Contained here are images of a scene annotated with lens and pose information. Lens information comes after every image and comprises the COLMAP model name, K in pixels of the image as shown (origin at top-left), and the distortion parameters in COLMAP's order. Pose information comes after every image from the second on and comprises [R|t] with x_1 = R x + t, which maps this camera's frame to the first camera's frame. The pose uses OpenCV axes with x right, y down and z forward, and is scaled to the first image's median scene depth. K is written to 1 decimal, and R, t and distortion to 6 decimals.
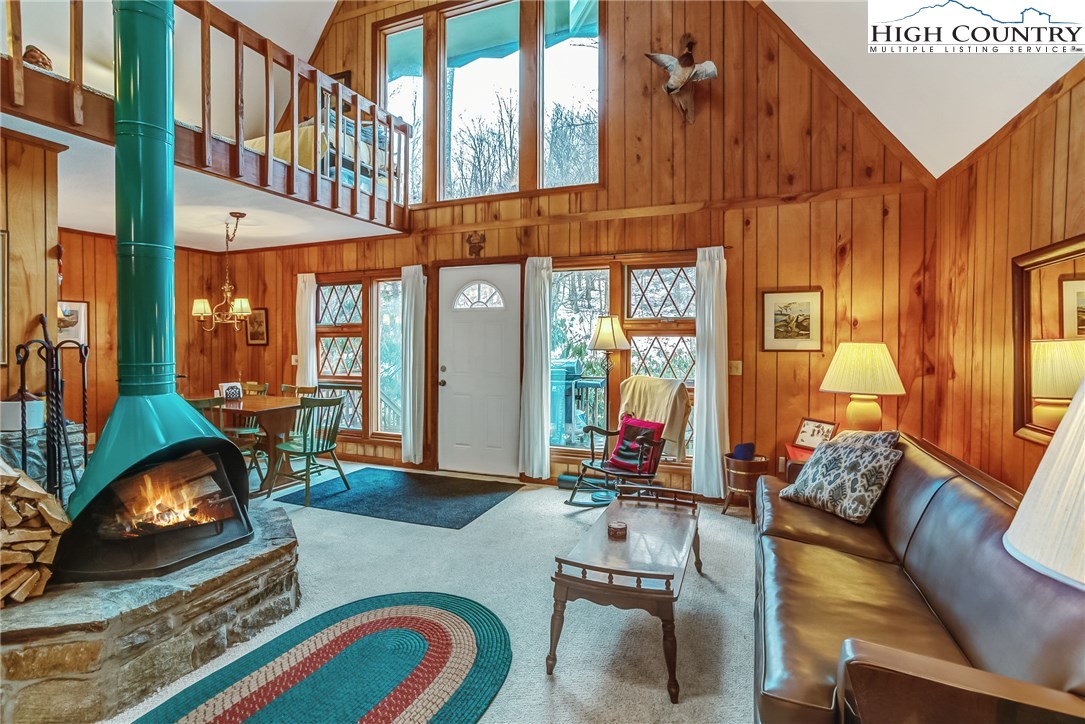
lens RADIAL K [[540.2, 0, 538.0], [0, 540.2, 348.3], [0, 0, 1]] dist [-0.043850, 0.022826]
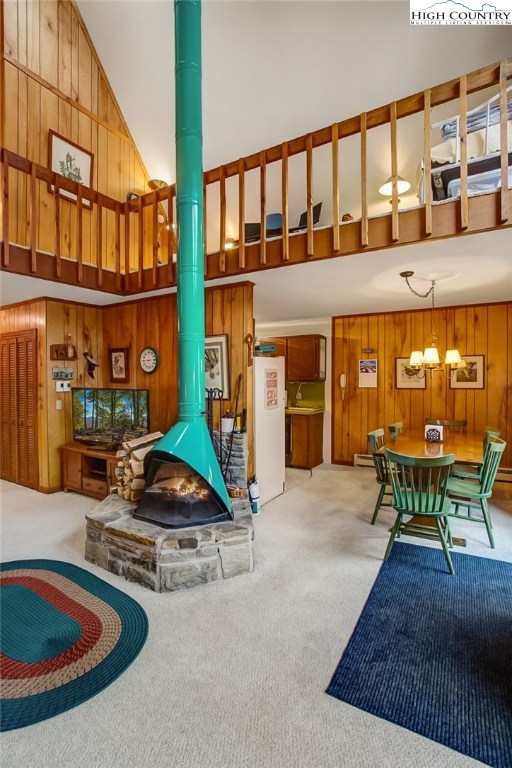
lens RADIAL K [[382.4, 0, 260.7], [0, 382.4, 376.5], [0, 0, 1]] dist [-0.043850, 0.022826]
pose [[-0.170957, 0.011252, -0.985214, 0.281101], [-0.006241, 0.999902, 0.012503, -0.049377], [0.985259, 0.008286, -0.170870, 0.876374]]
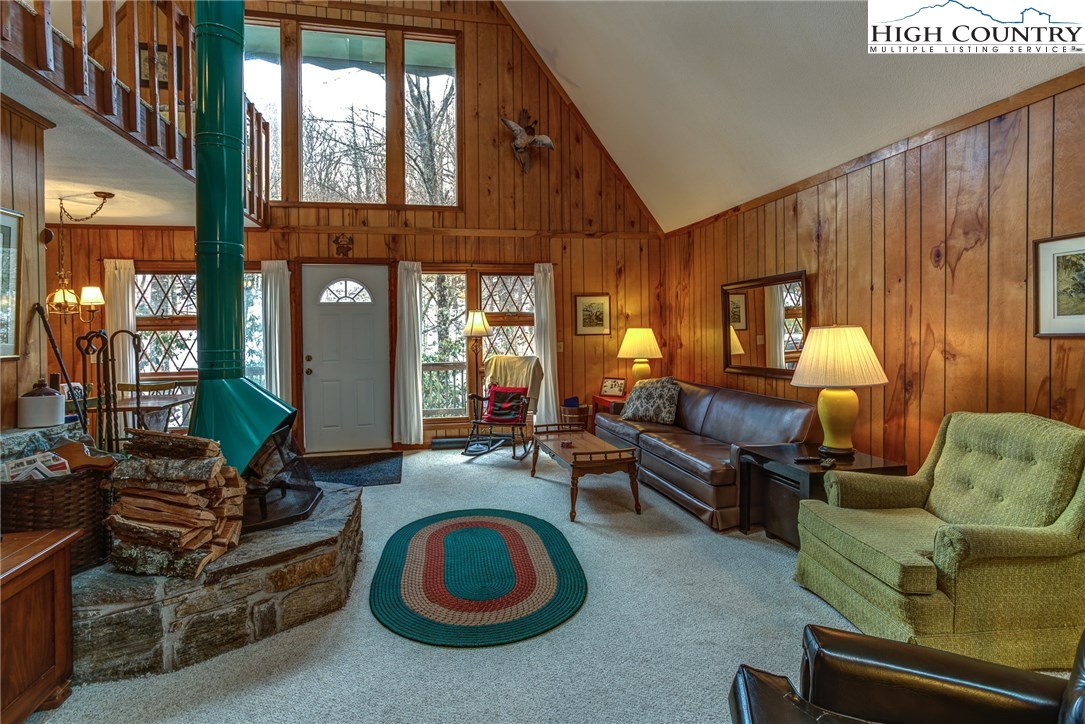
lens RADIAL K [[554.0, 0, 558.3], [0, 554.0, 332.3], [0, 0, 1]] dist [-0.041597, 0.005500]
pose [[0.810878, -0.015620, 0.585007, -0.510964], [0.023104, 0.999719, -0.005331, 0.003632], [-0.584759, 0.017839, 0.811011, -0.213844]]
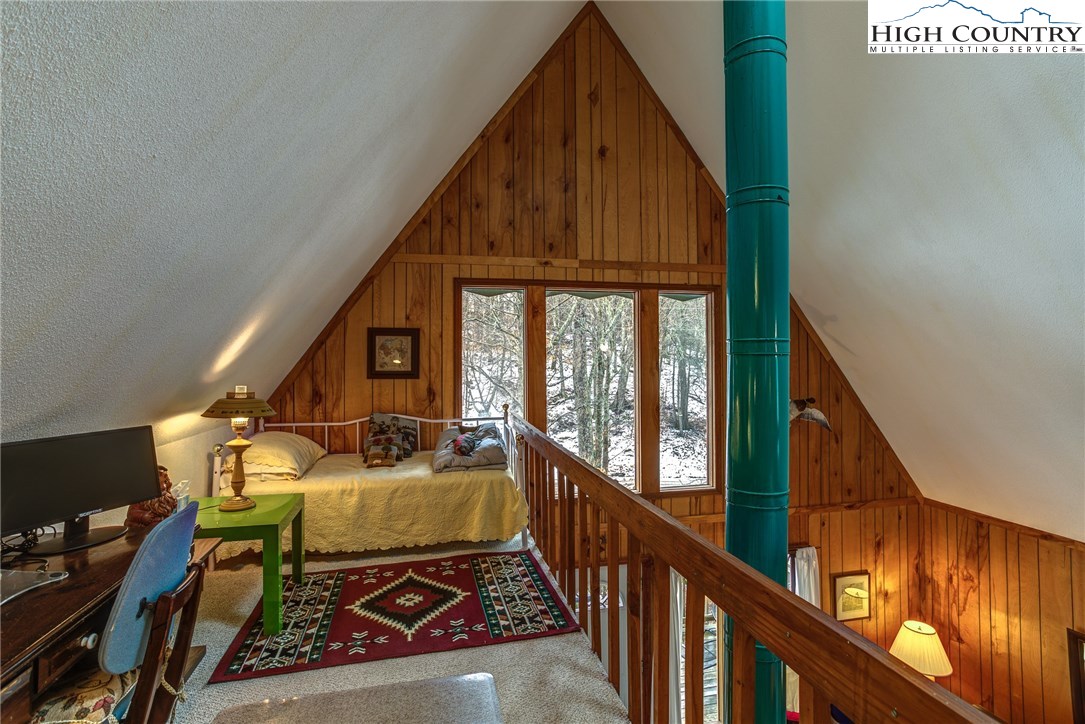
lens RADIAL K [[540.2, 0, 561.4], [0, 540.2, 354.2], [0, 0, 1]] dist [-0.043850, 0.022826]
pose [[0.825473, 0.006620, 0.564403, -0.864132], [0.012949, 0.999446, -0.030662, -0.612539], [-0.564293, 0.032619, 0.824930, 0.275814]]
